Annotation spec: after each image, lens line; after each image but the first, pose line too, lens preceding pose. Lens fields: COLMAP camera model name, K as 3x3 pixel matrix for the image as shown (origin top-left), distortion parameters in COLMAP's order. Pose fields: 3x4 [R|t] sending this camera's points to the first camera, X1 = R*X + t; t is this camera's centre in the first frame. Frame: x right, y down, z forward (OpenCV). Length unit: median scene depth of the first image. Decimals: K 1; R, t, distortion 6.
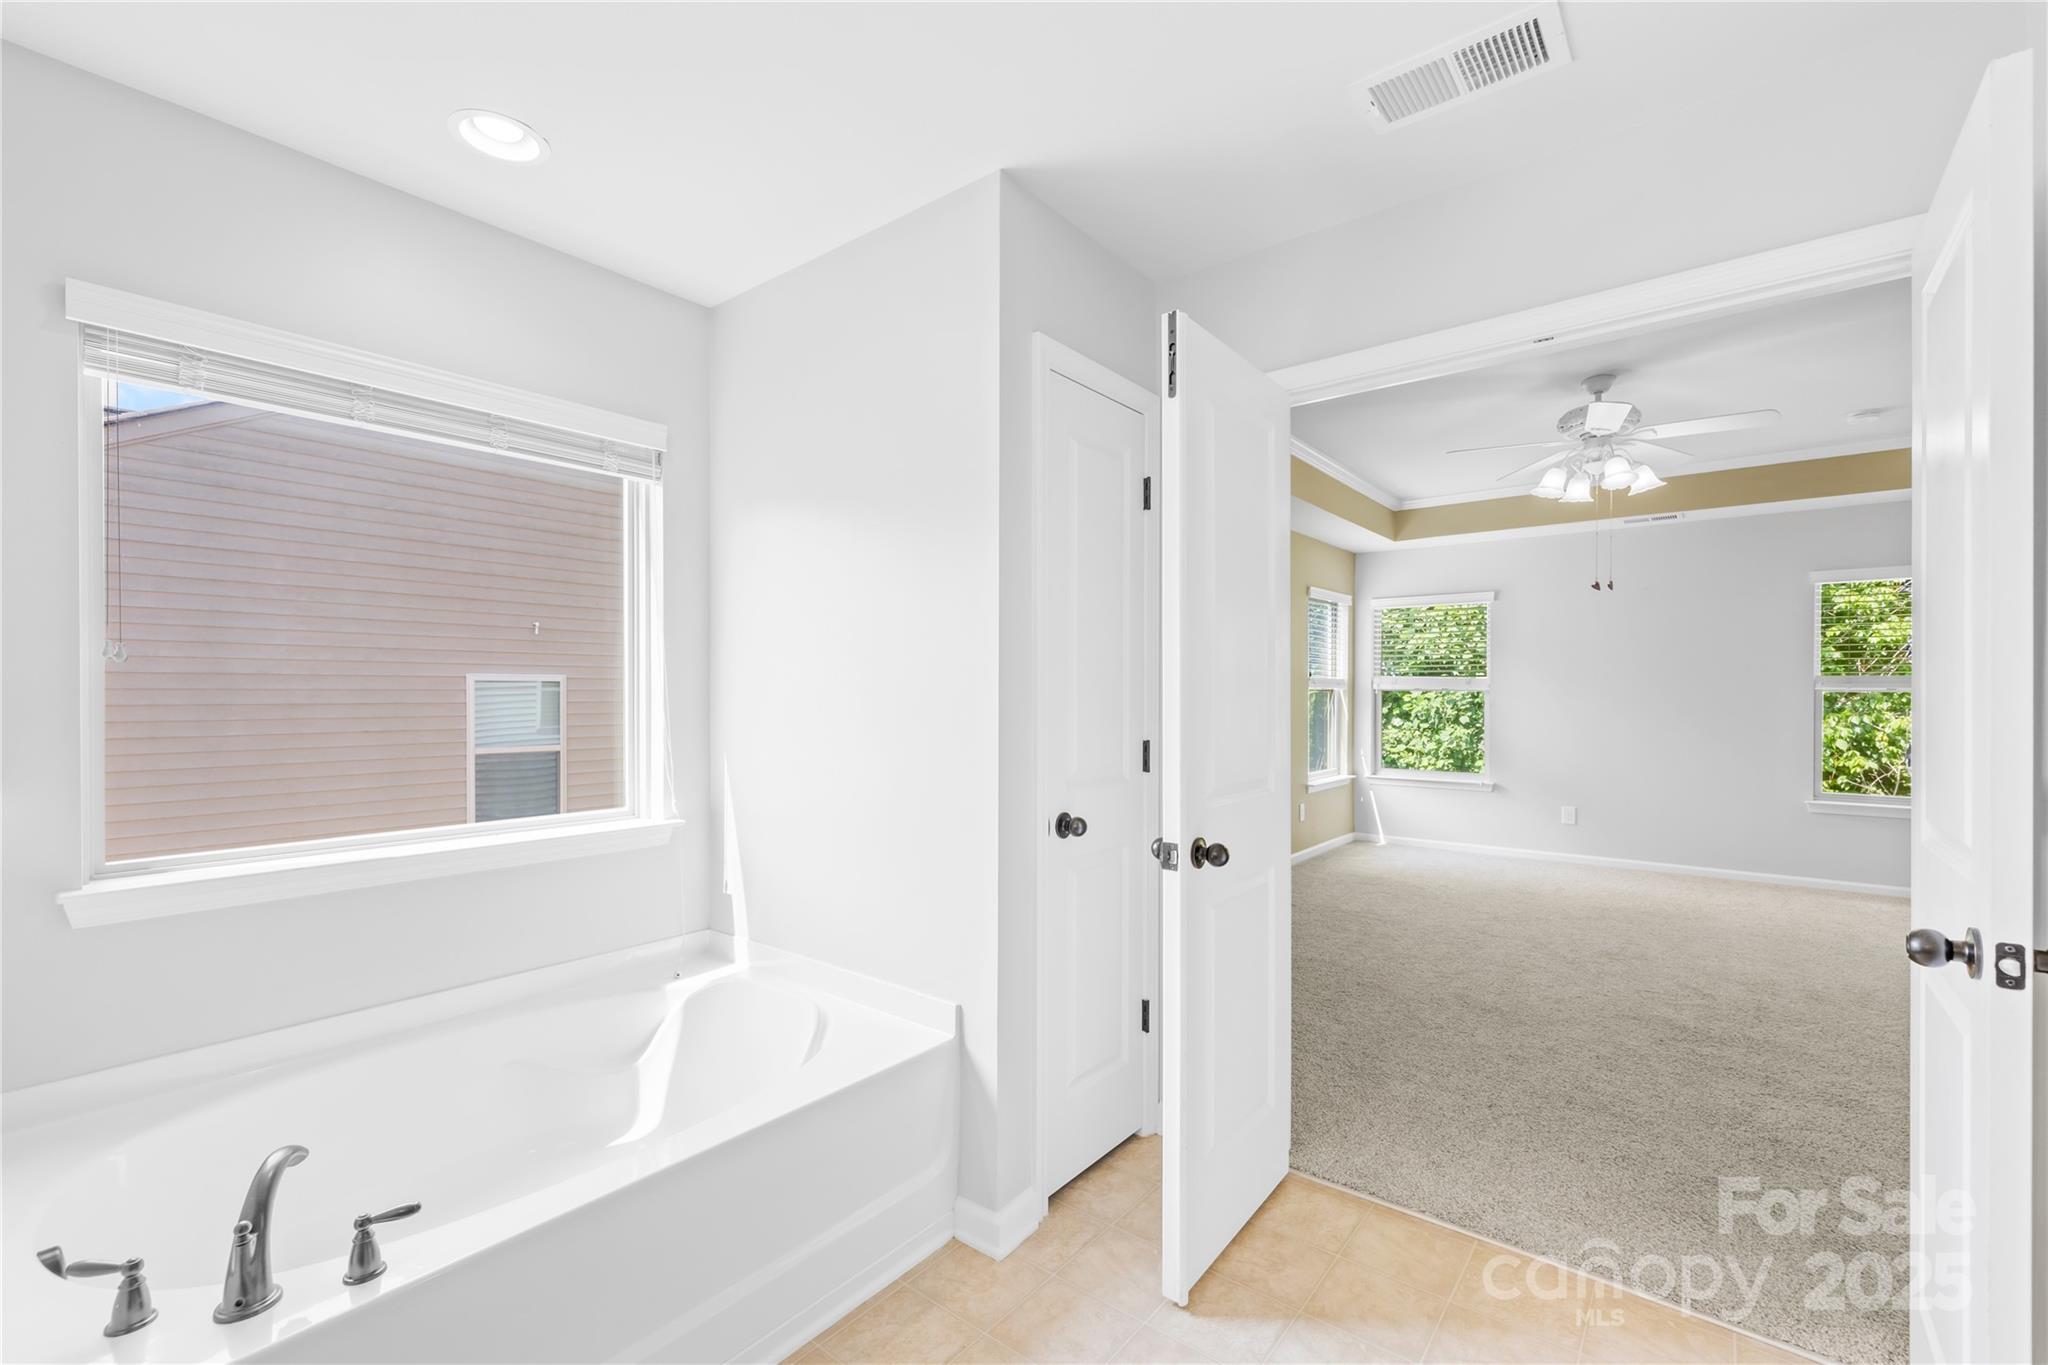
lens RADIAL K [[883.5, 0, 1003.1], [0, 883.5, 699.0], [0, 0, 1]] dist [0.004902, 0.000486]
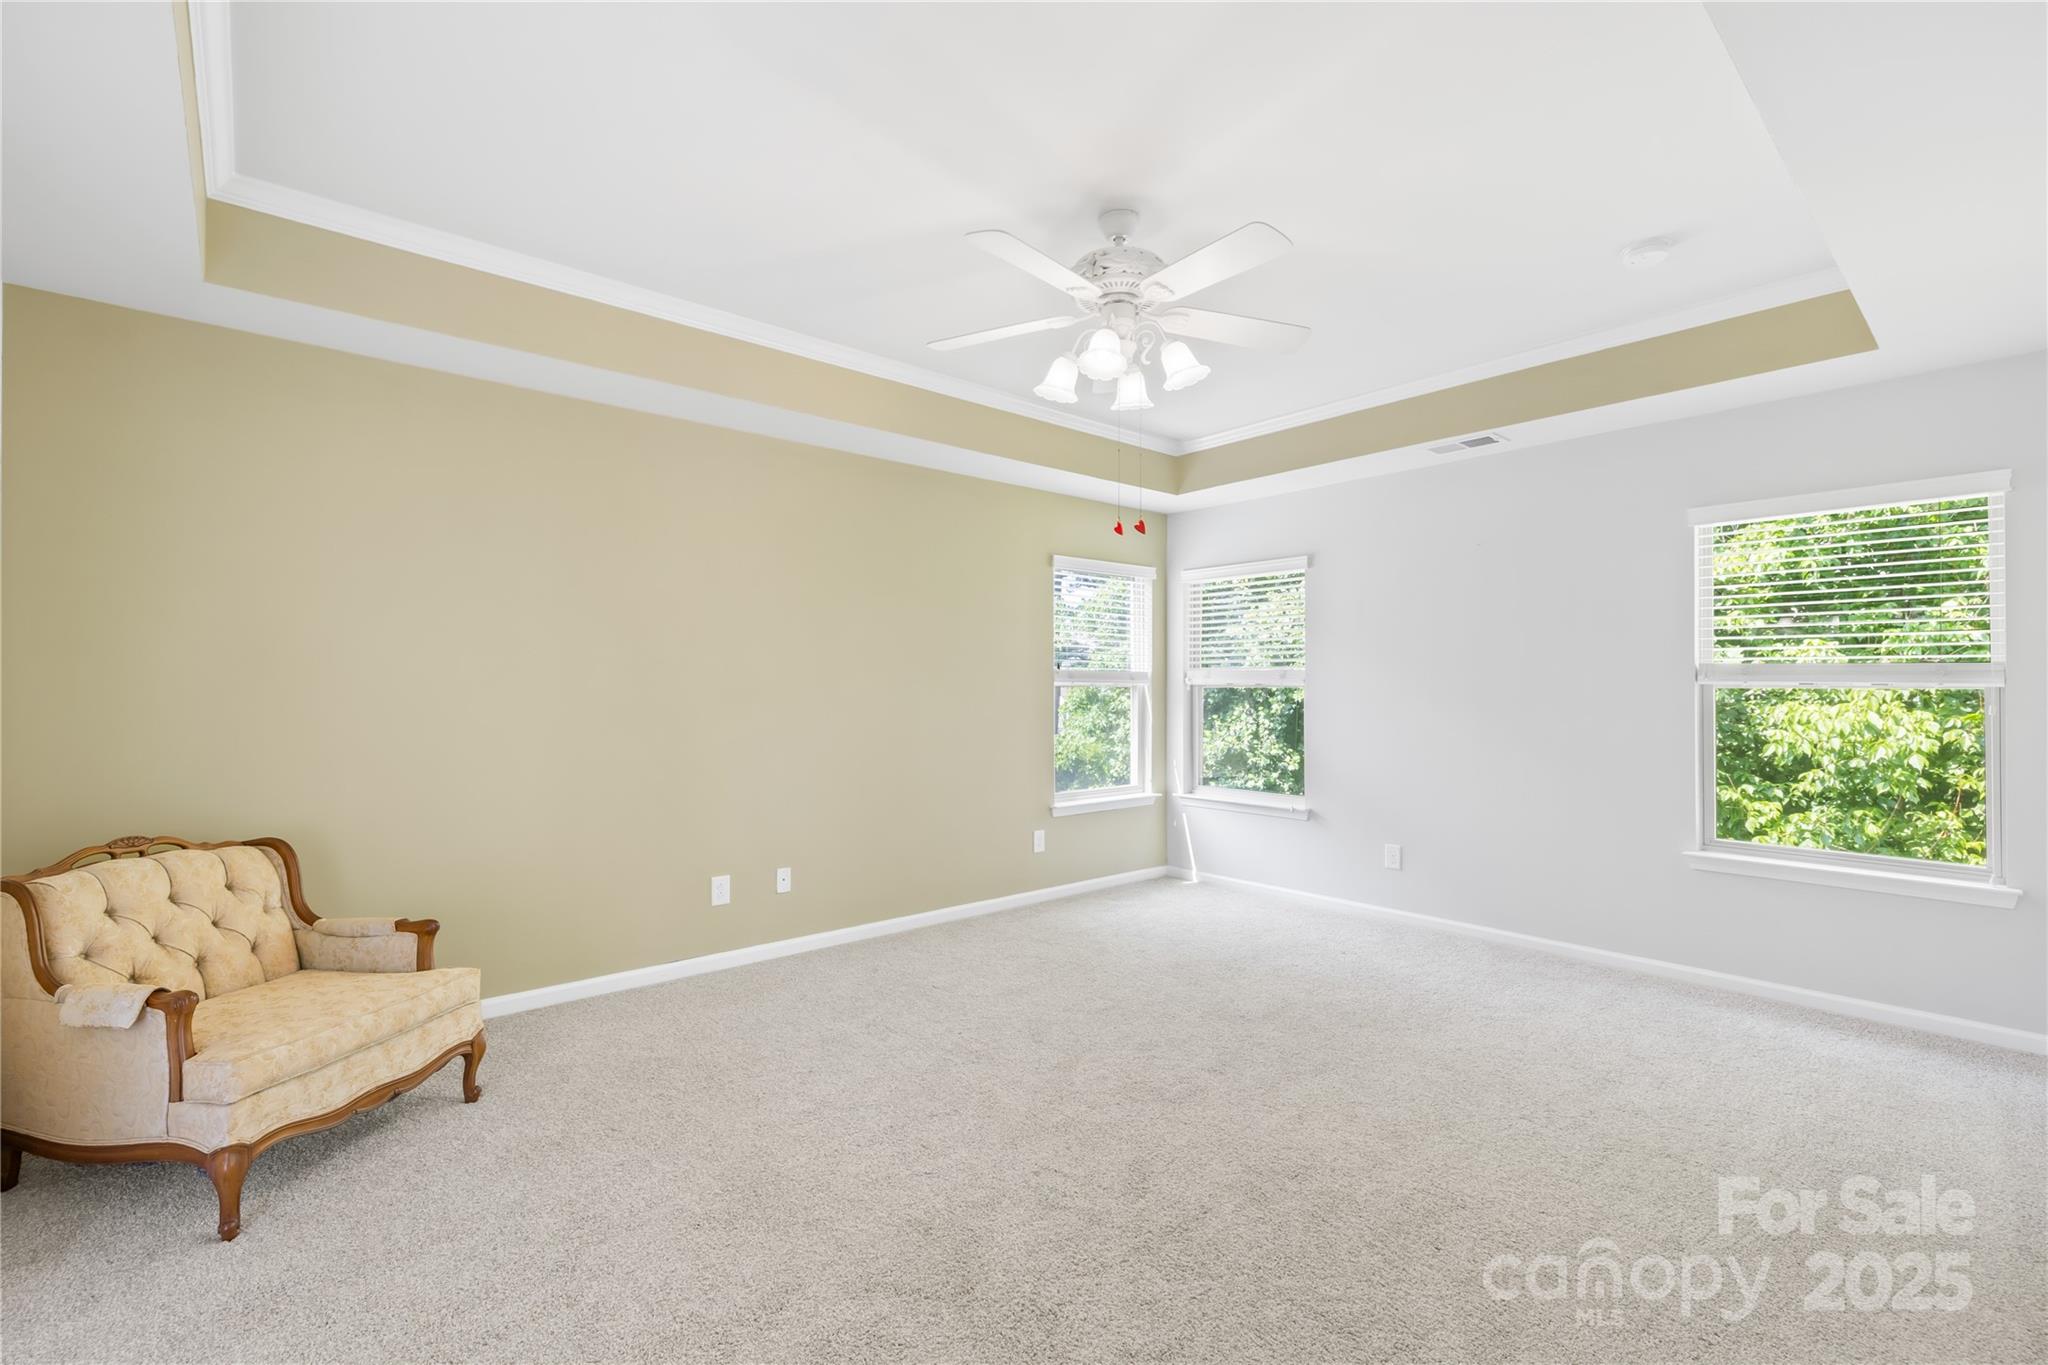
lens RADIAL K [[883.5, 0, 1030.2], [0, 883.5, 683.6], [0, 0, 1]] dist [0.004902, 0.000486]
pose [[0.983579, -0.001176, -0.180474, 0.434272], [-0.001147, 0.999918, -0.012768, -0.001846], [0.180474, 0.012766, 0.983497, 0.203430]]
